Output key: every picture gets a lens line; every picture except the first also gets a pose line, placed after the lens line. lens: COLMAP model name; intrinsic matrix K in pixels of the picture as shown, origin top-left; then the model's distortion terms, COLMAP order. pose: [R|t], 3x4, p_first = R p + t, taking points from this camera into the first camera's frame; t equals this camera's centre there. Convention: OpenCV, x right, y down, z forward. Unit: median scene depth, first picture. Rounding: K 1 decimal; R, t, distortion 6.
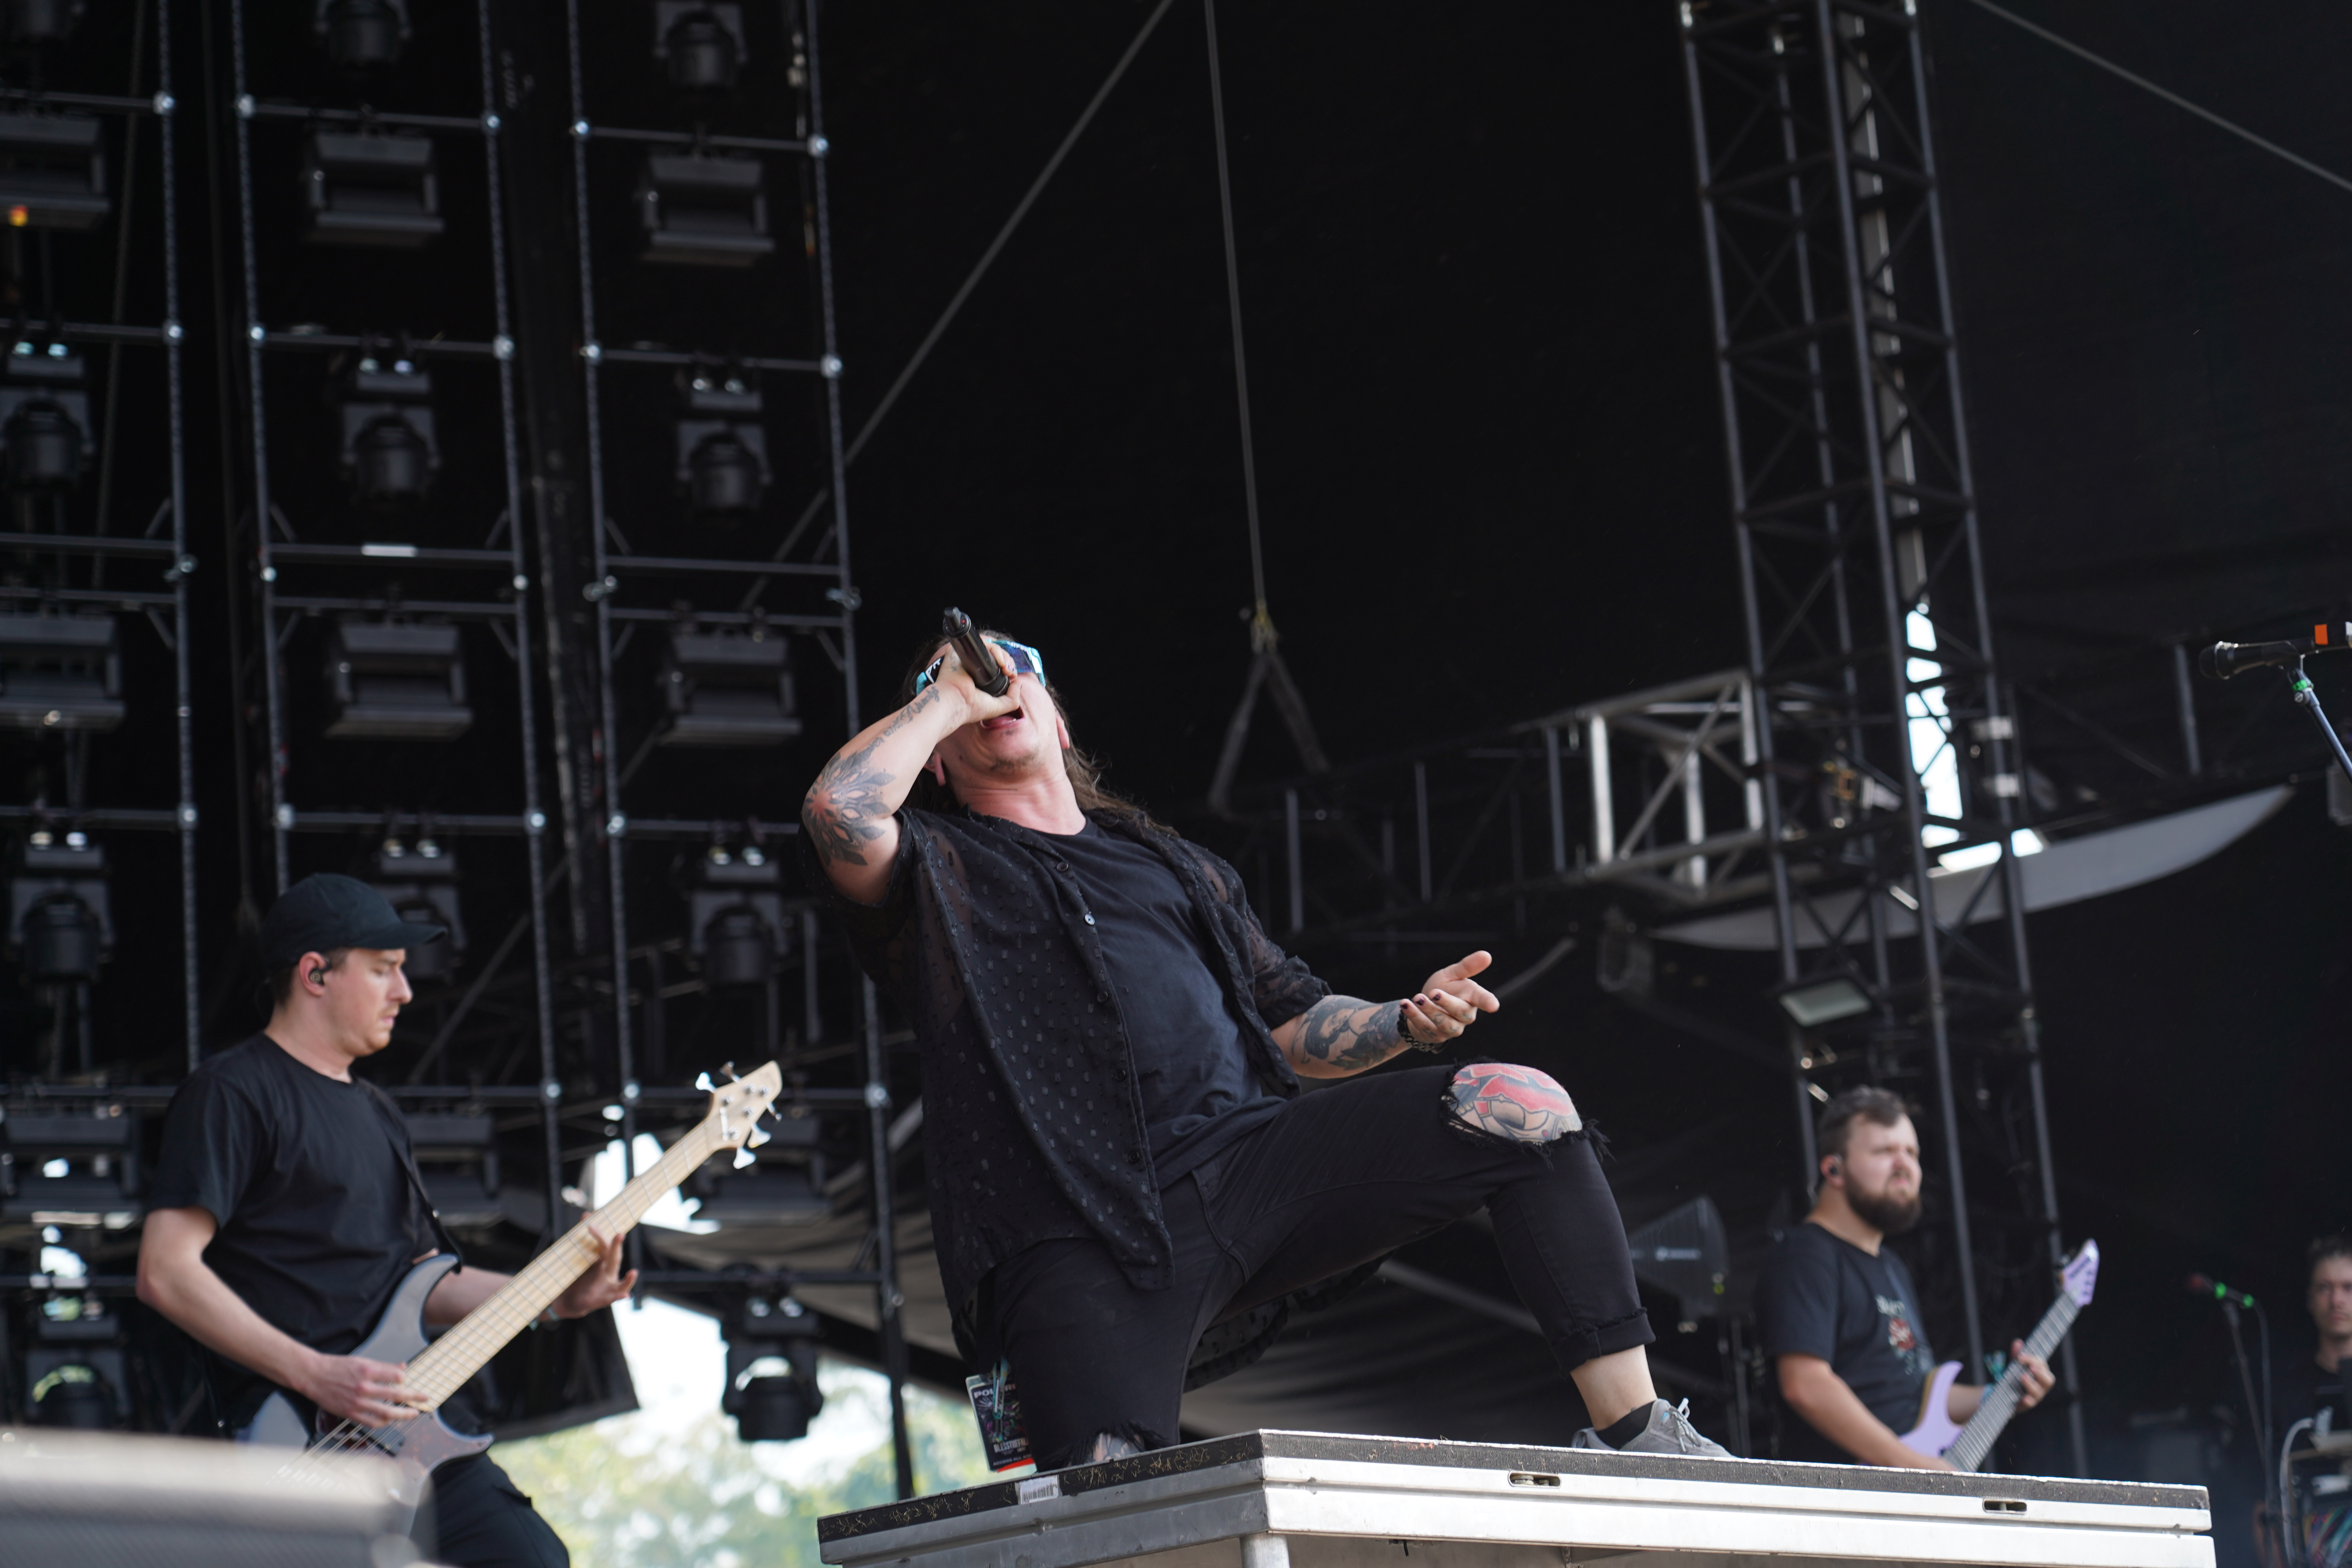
lens RADIAL K [[7812.3, 0, 1173.4], [0, 7812.3, 792.9], [0, 0, 1]] dist [0.083100, 0.000000]
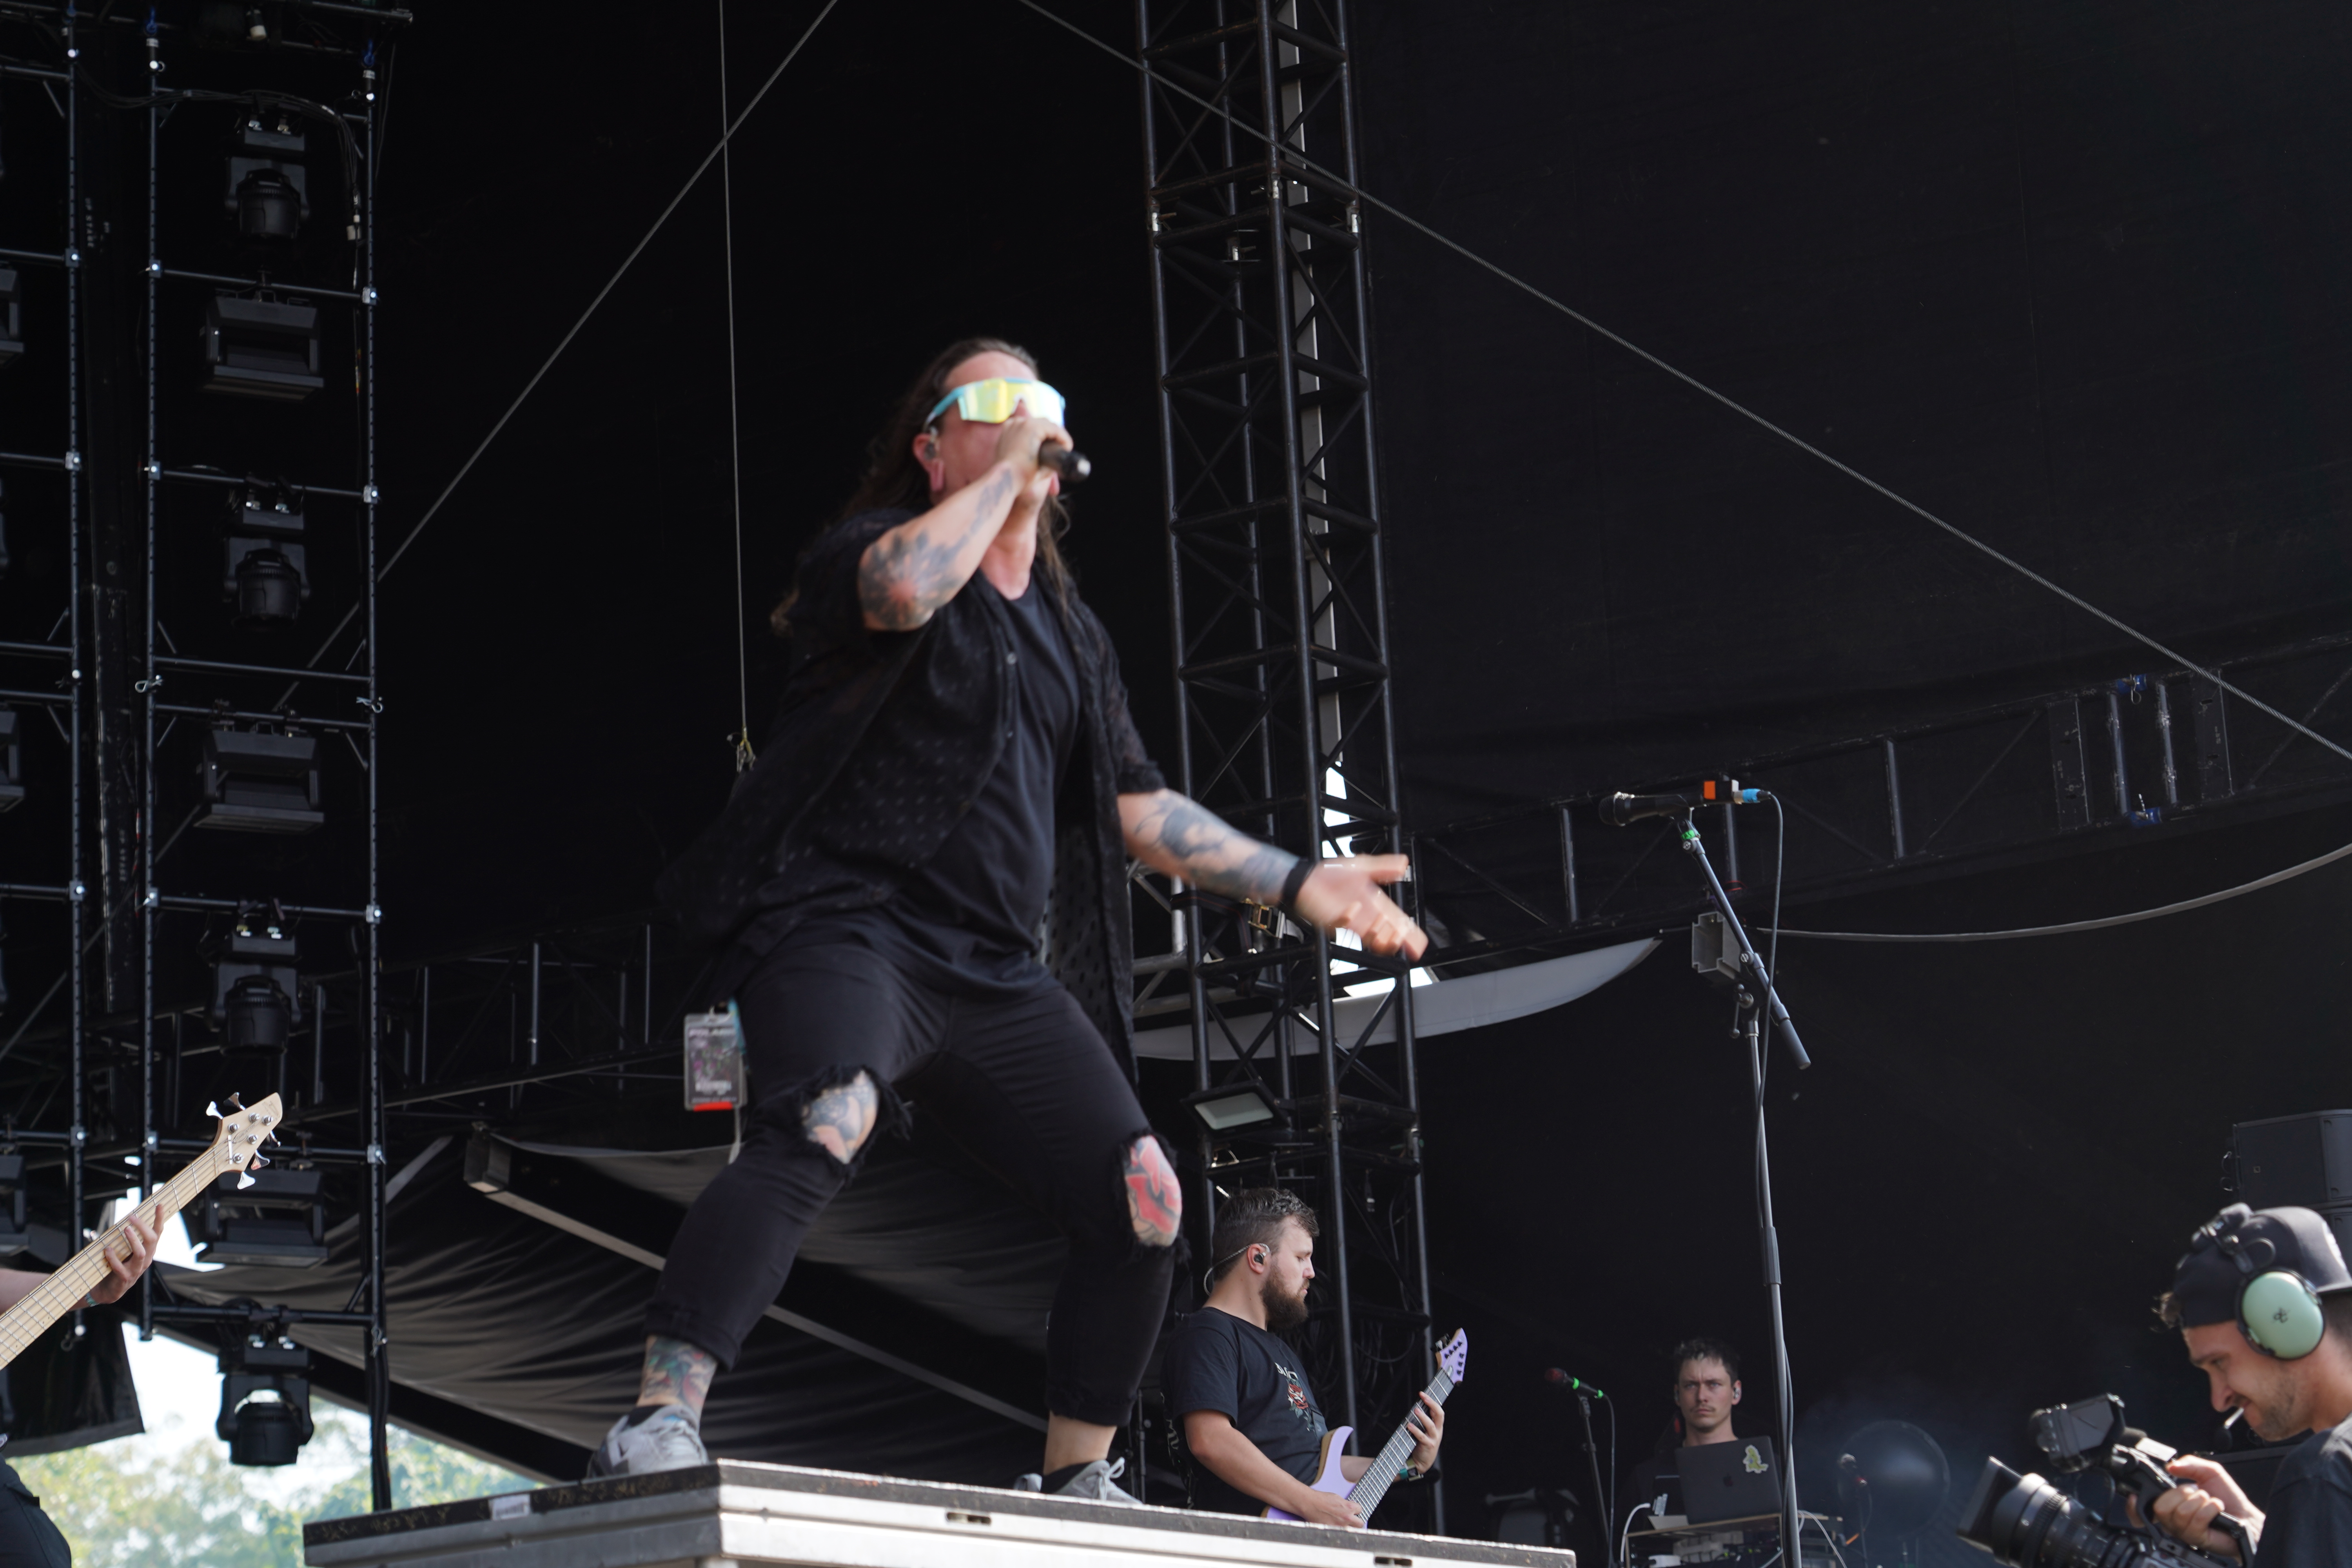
lens RADIAL K [[6266.8, 0, 1173.5], [0, 6266.8, 789.2], [0, 0, 1]] dist [0.020680, 0.000000]
pose [[0.994672, 0.054438, 0.087546, -0.006252], [-0.051104, 0.997896, -0.039889, 0.017424], [-0.089533, 0.035202, 0.995362, 0.109981]]
